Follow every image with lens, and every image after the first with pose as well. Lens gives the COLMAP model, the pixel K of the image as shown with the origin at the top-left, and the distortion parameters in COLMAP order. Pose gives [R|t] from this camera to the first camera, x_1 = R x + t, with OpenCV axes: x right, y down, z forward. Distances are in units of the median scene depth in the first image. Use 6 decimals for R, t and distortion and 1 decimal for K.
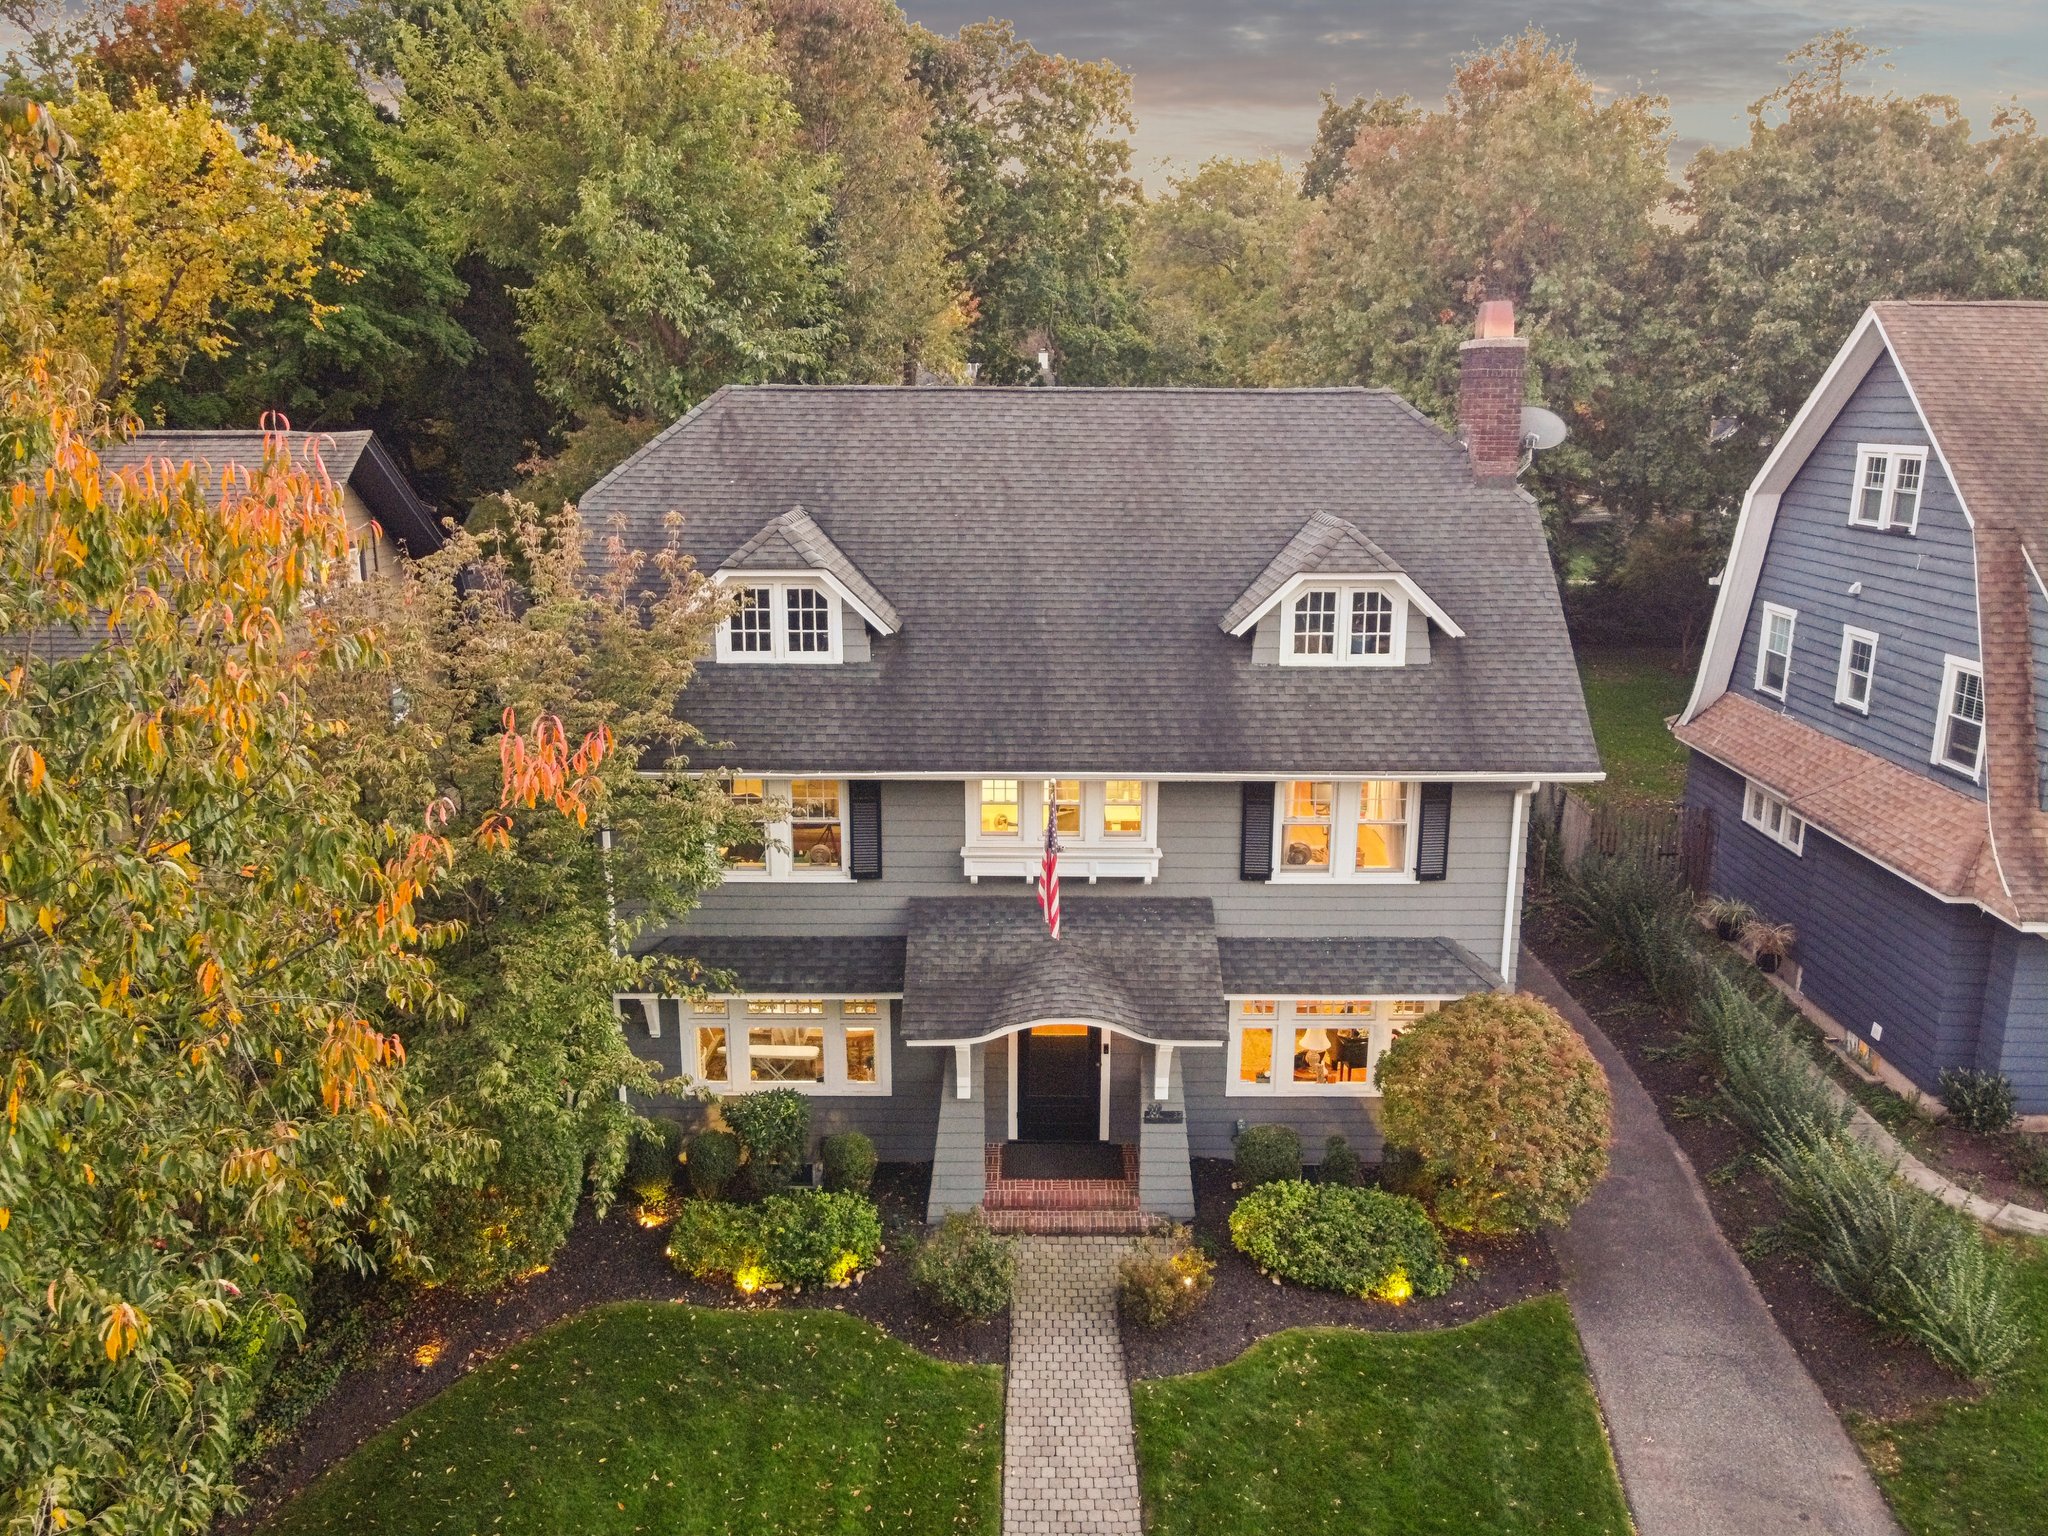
lens RADIAL K [[1537.4, 0, 1026.1], [0, 1537.4, 788.7], [0, 0, 1]] dist [-0.003487, -0.000604]
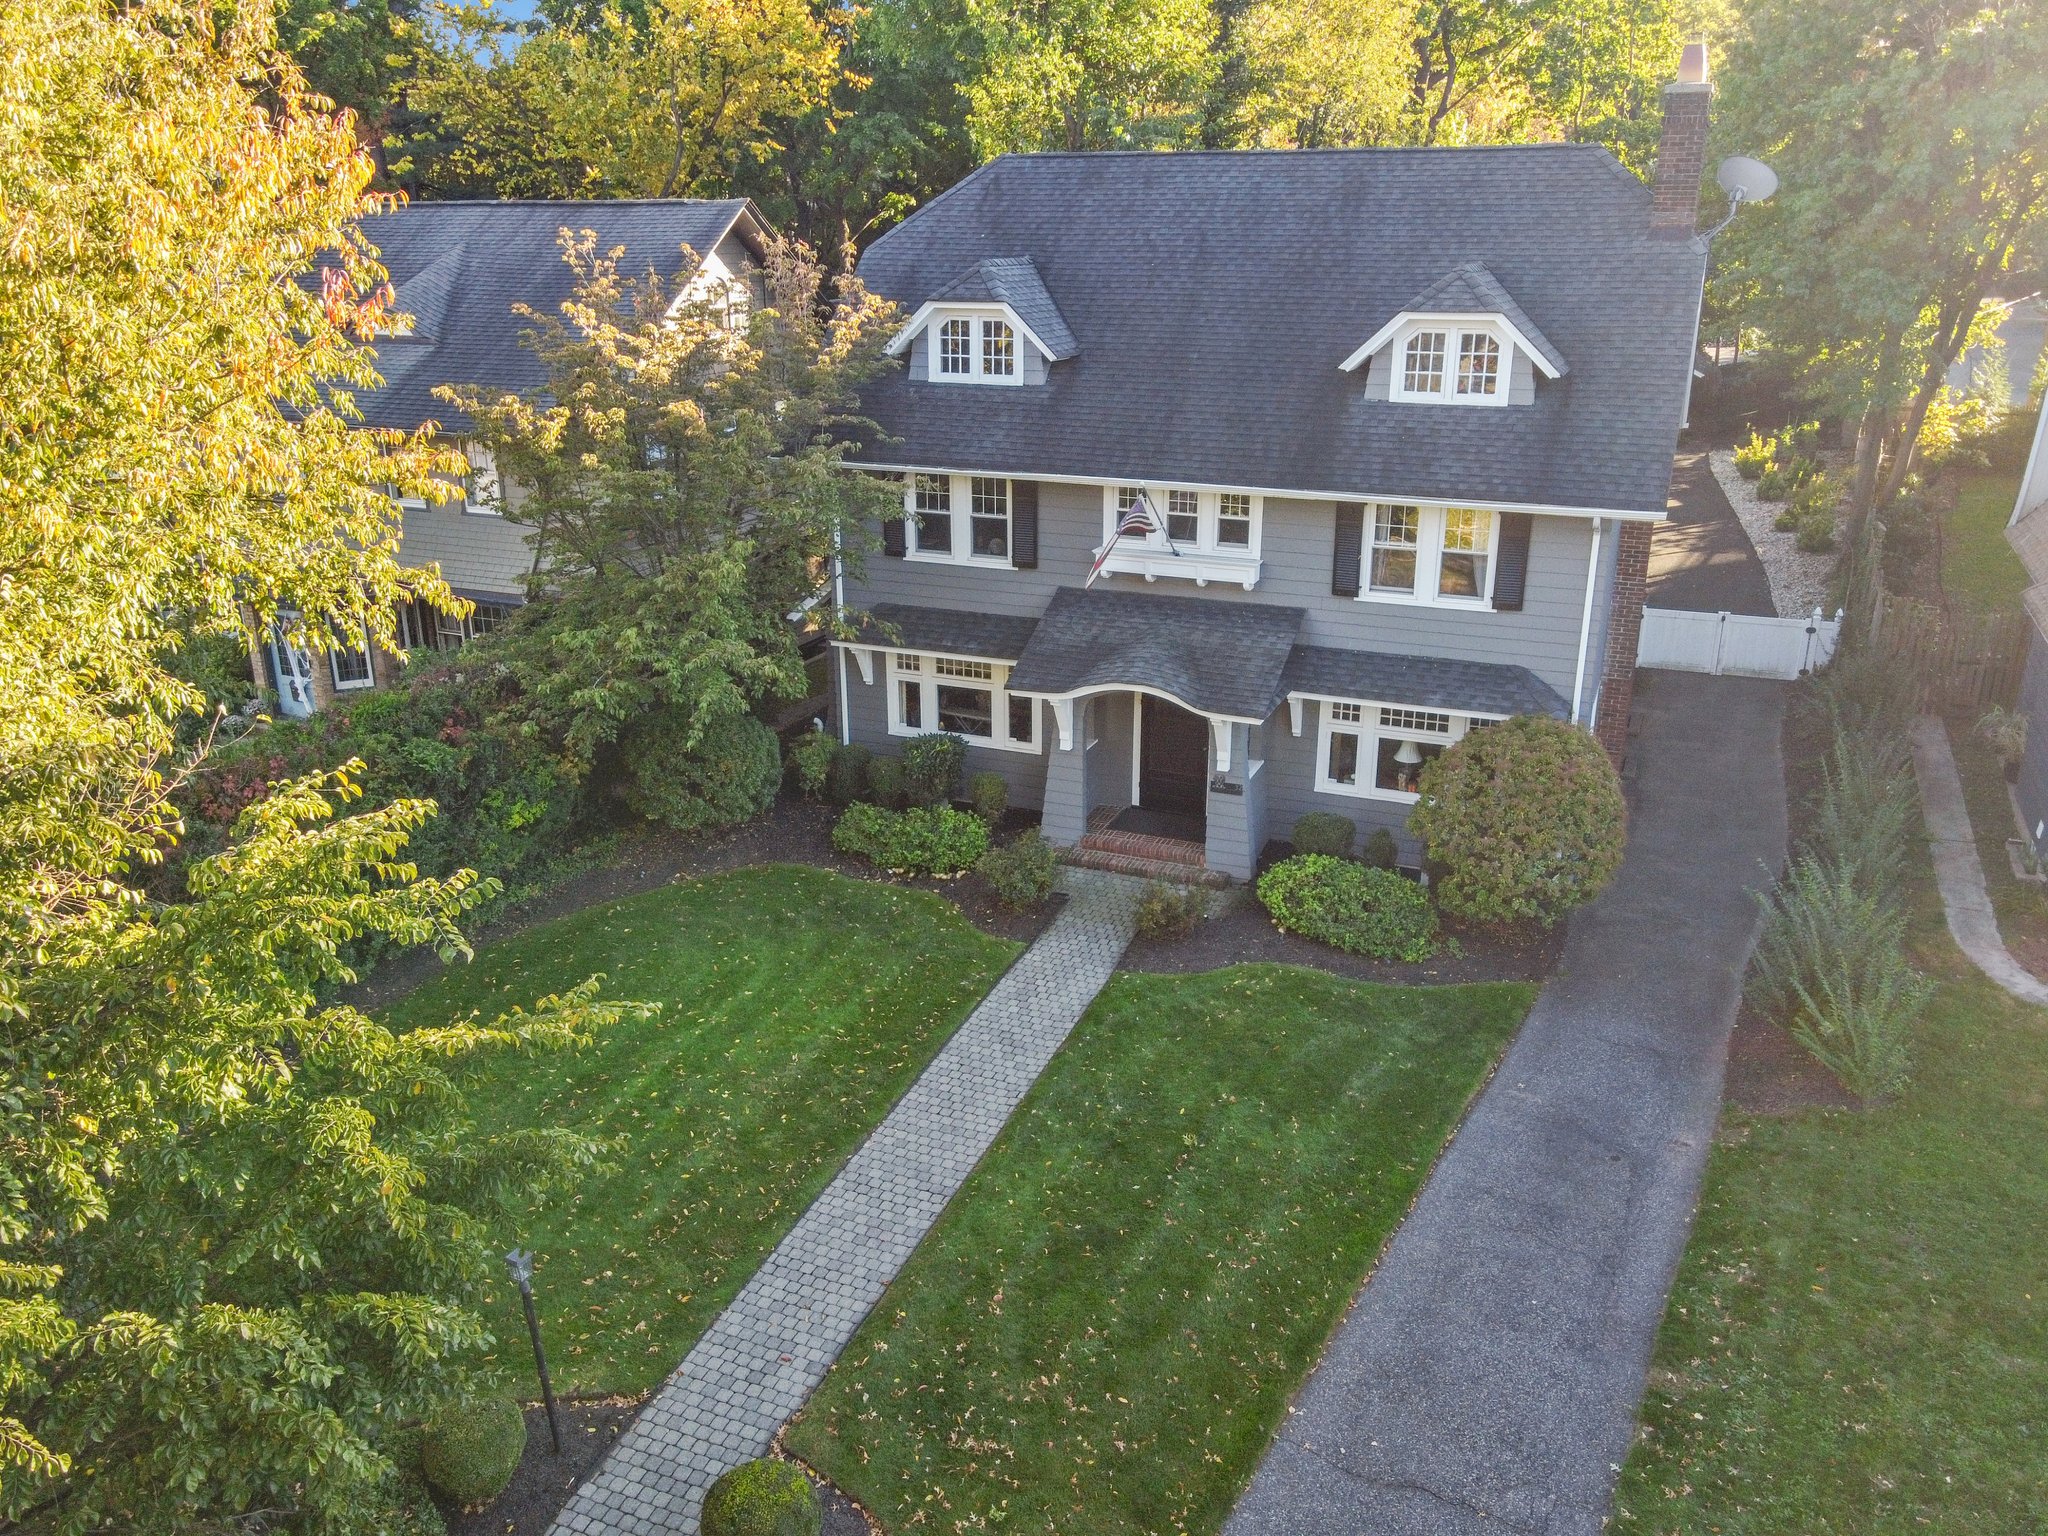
lens RADIAL K [[1537.4, 0, 1049.4], [0, 1537.4, 780.3], [0, 0, 1]] dist [-0.005817, 0.004183]
pose [[0.924762, 0.126991, -0.358732, 0.371251], [-0.090989, 0.989121, 0.115591, 0.082833], [0.369508, -0.074254, 0.926256, -0.123813]]
